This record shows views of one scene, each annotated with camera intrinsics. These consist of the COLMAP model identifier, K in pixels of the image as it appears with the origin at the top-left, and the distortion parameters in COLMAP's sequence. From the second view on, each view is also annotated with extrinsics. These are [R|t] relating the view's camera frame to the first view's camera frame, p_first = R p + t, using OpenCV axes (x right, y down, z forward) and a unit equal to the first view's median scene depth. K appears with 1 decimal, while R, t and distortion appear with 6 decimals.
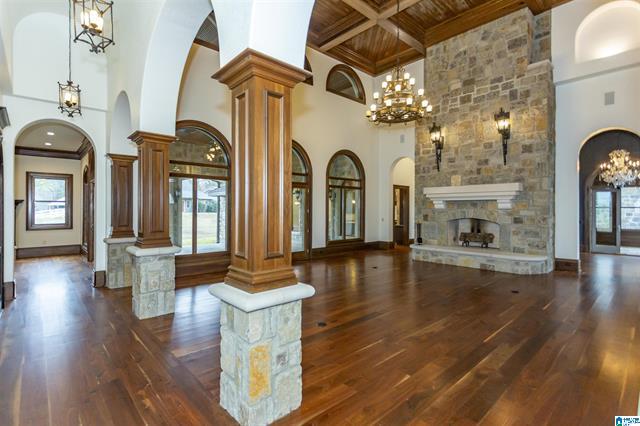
lens RADIAL K [[302.5, 0, 316.0], [0, 302.5, 210.8], [0, 0, 1]] dist [-0.001340, 0.001346]
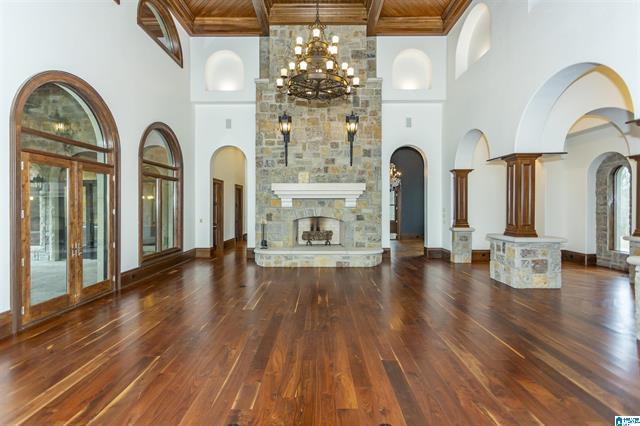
lens RADIAL K [[302.5, 0, 319.3], [0, 302.5, 206.1], [0, 0, 1]] dist [-0.001340, 0.001346]
pose [[0.681954, -0.003398, 0.731387, -0.204266], [0.004565, 0.999990, 0.000389, -0.010096], [-0.731381, 0.003074, 0.681962, 0.323755]]
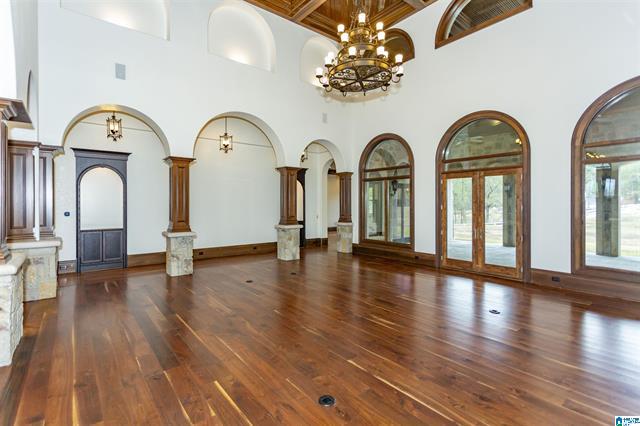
lens RADIAL K [[302.5, 0, 321.7], [0, 302.5, 218.6], [0, 0, 1]] dist [-0.001340, 0.001346]
pose [[-0.060352, 0.048326, -0.997007, 0.696942], [0.001177, 0.998830, 0.048343, -0.009602], [0.998176, 0.001745, -0.060338, 0.666944]]
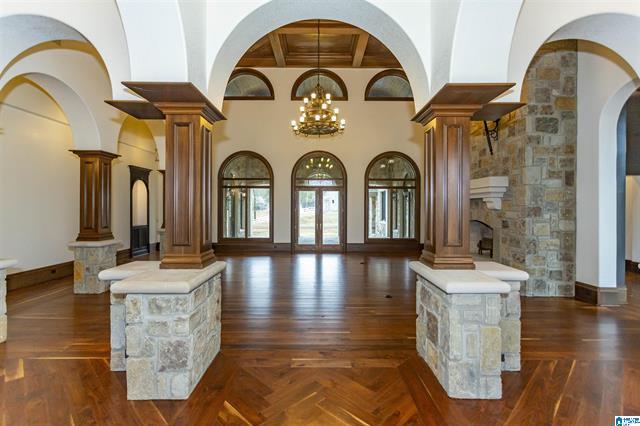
lens RADIAL K [[302.5, 0, 325.2], [0, 302.5, 208.7], [0, 0, 1]] dist [-0.001340, 0.001346]
pose [[0.753476, 0.003489, -0.657466, 0.739783], [-0.004191, 0.999991, 0.000503, -0.006068], [0.657462, 0.002376, 0.753484, 0.097996]]
